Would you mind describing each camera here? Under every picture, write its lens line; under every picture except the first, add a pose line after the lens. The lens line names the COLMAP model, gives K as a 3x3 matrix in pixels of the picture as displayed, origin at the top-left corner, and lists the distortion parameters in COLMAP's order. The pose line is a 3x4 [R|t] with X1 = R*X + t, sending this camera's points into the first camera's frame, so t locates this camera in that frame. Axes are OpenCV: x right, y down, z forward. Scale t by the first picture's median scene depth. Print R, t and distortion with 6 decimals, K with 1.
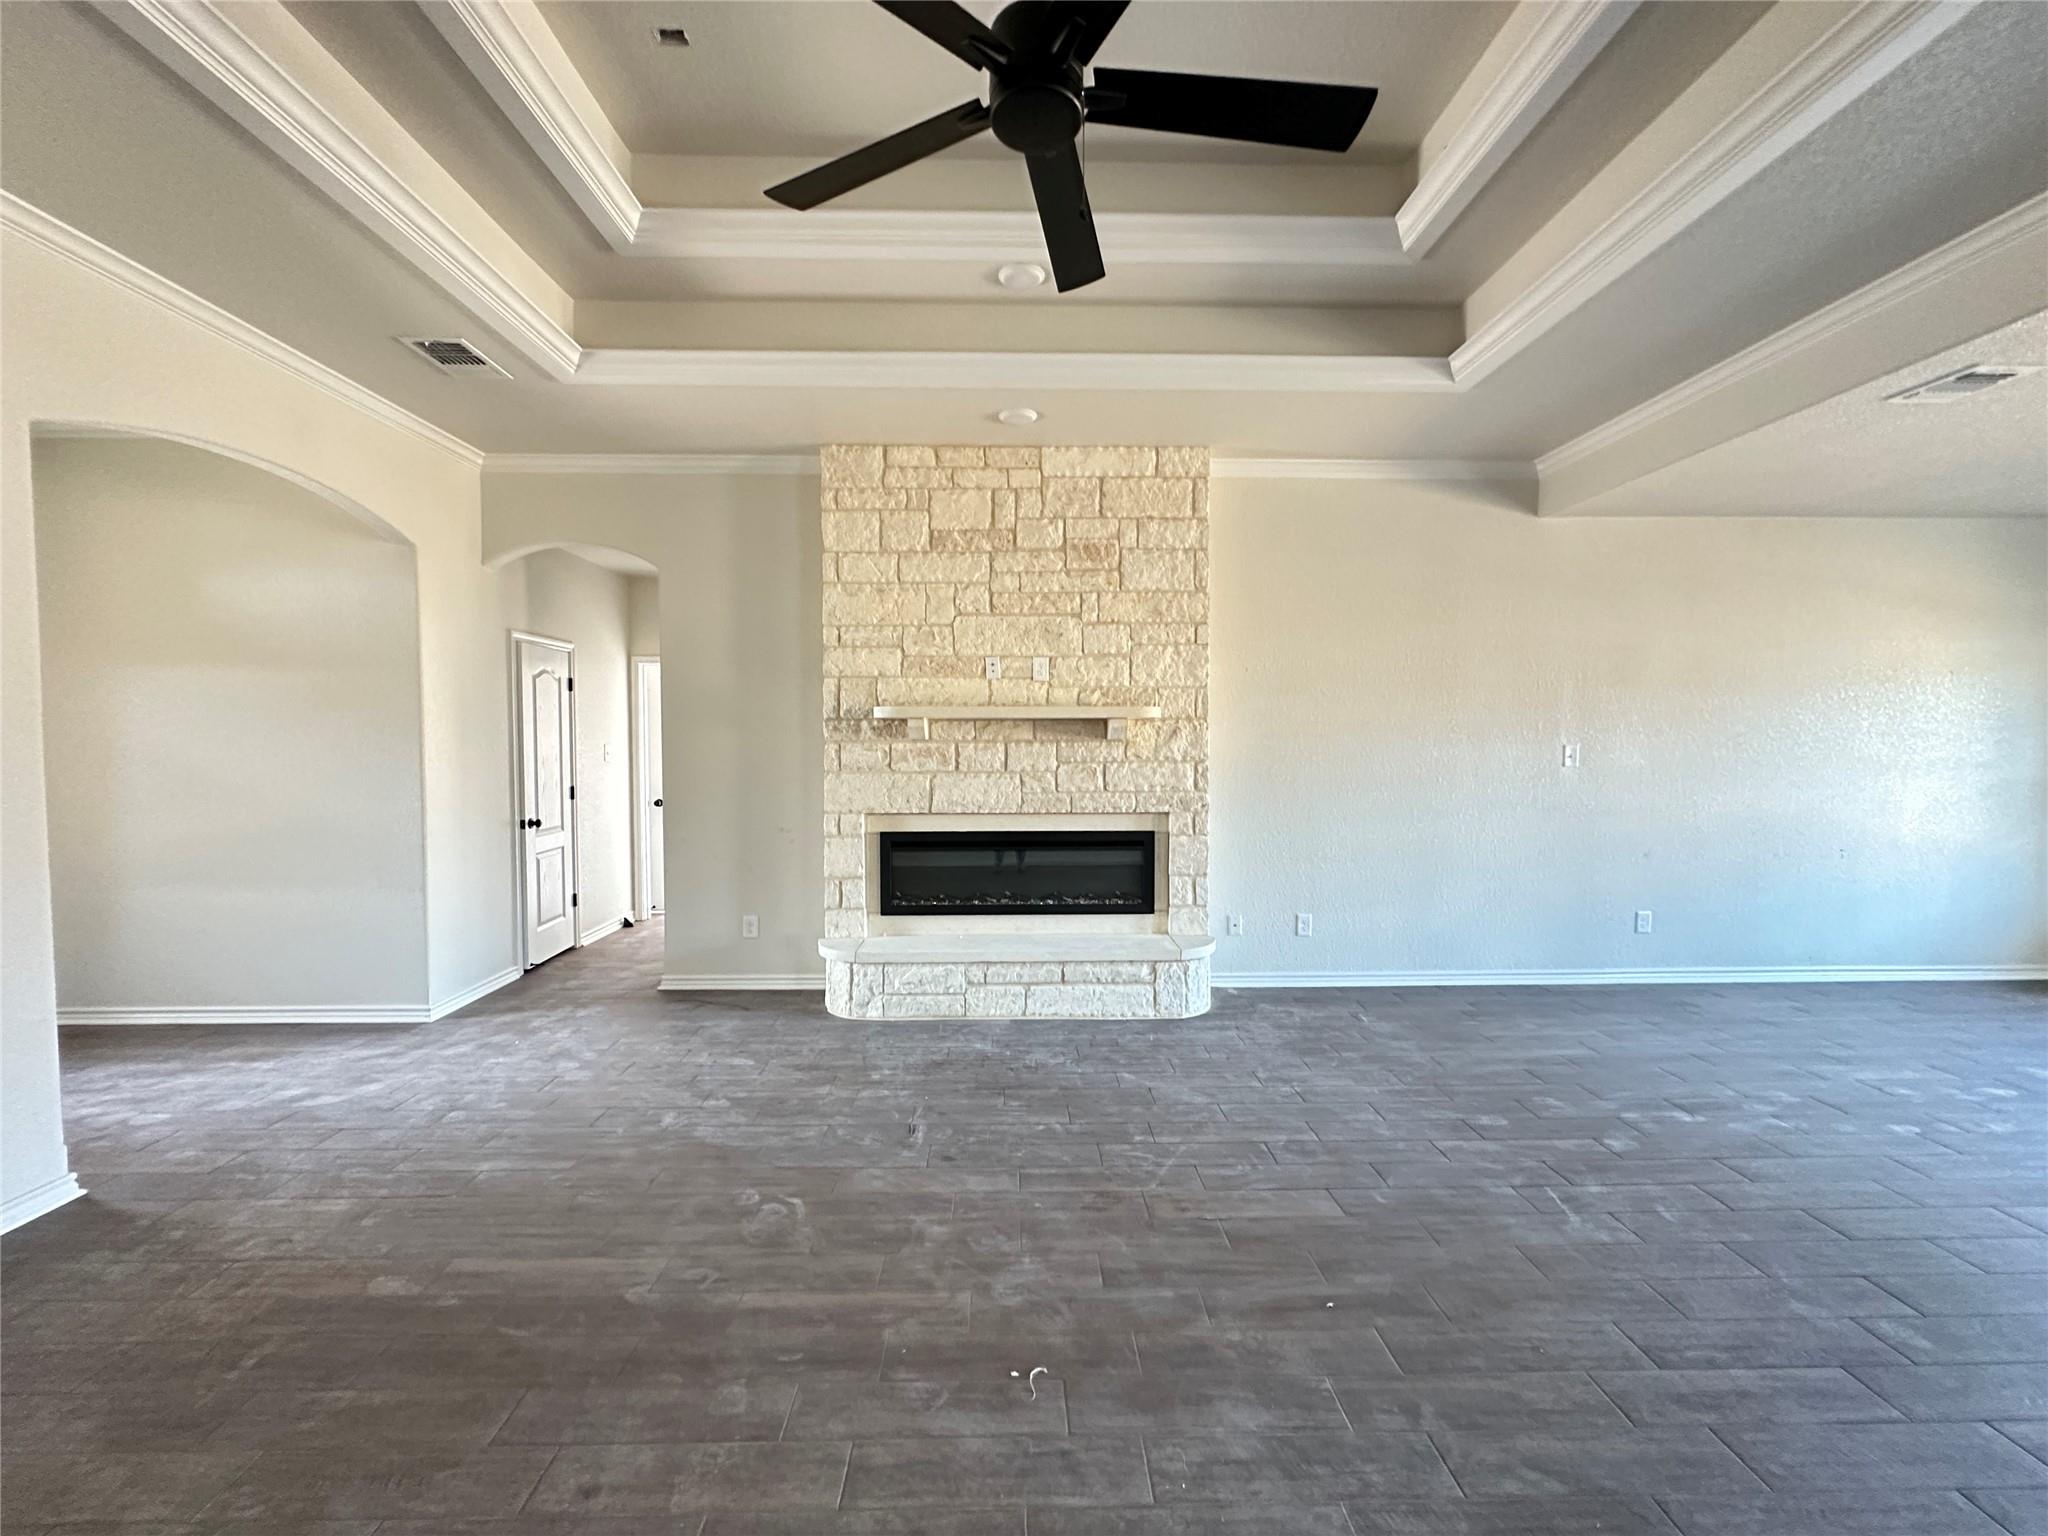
lens RADIAL K [[816.1, 0, 1020.0], [0, 816.1, 762.0], [0, 0, 1]] dist [-0.004198, 0.000863]
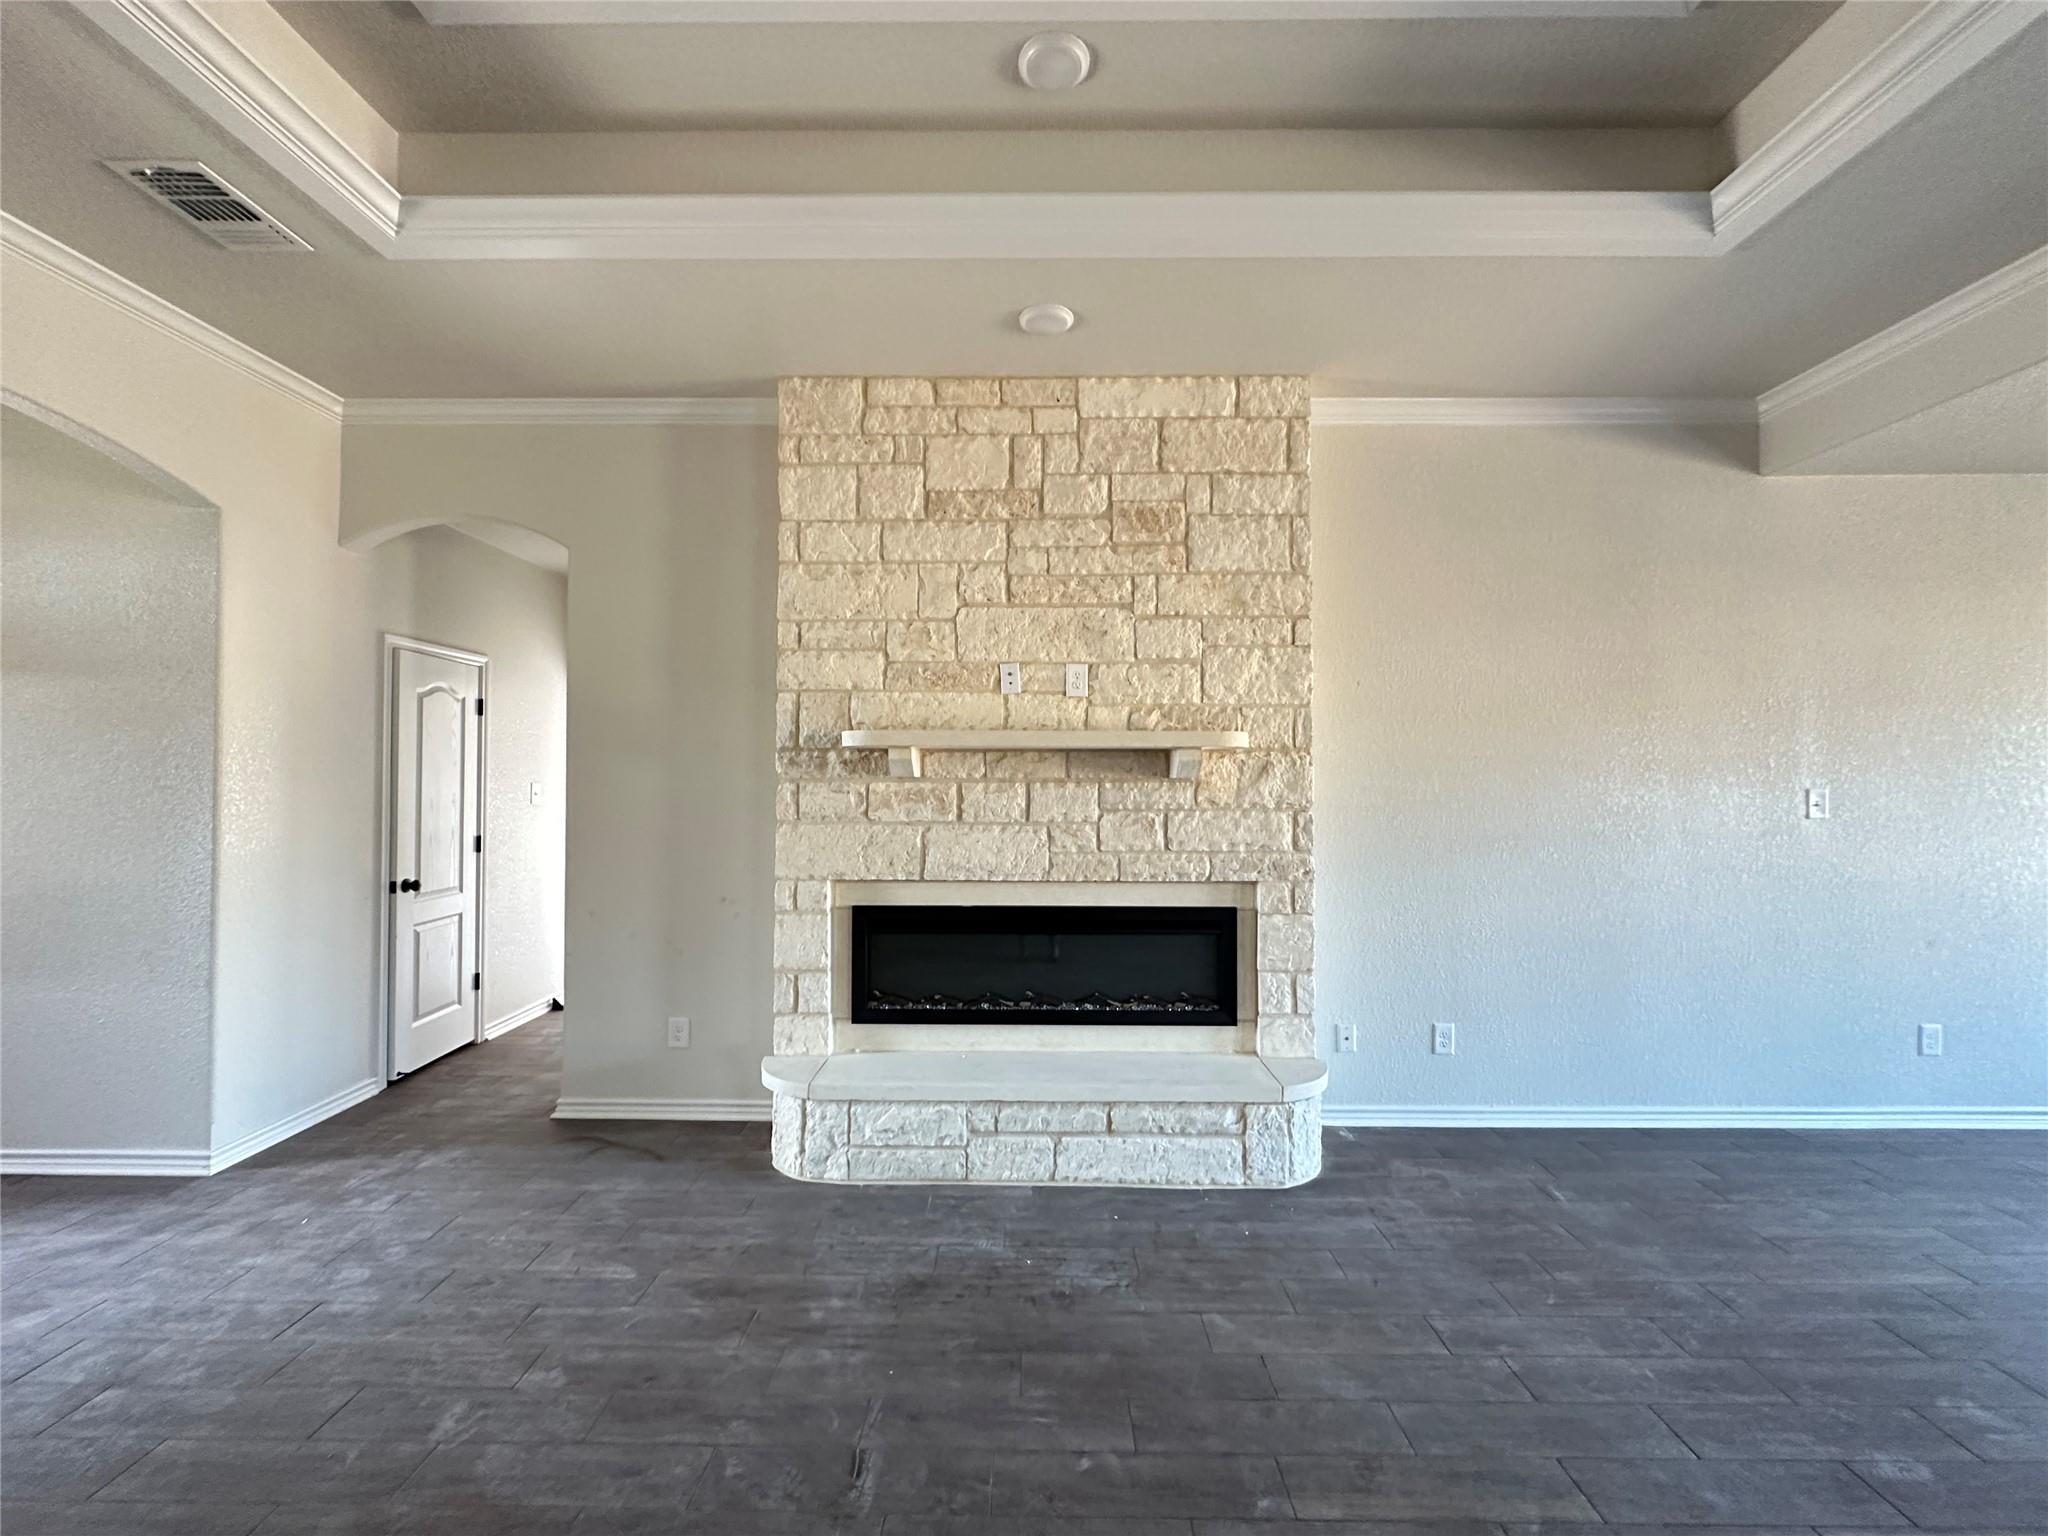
lens RADIAL K [[816.1, 0, 1022.7], [0, 816.1, 763.2], [0, 0, 1]] dist [-0.004198, 0.000863]
pose [[0.999640, 0.003358, -0.026603, -0.002967], [-0.004628, 0.998846, -0.047812, -0.006485], [0.026412, 0.047918, 0.998502, 0.286038]]
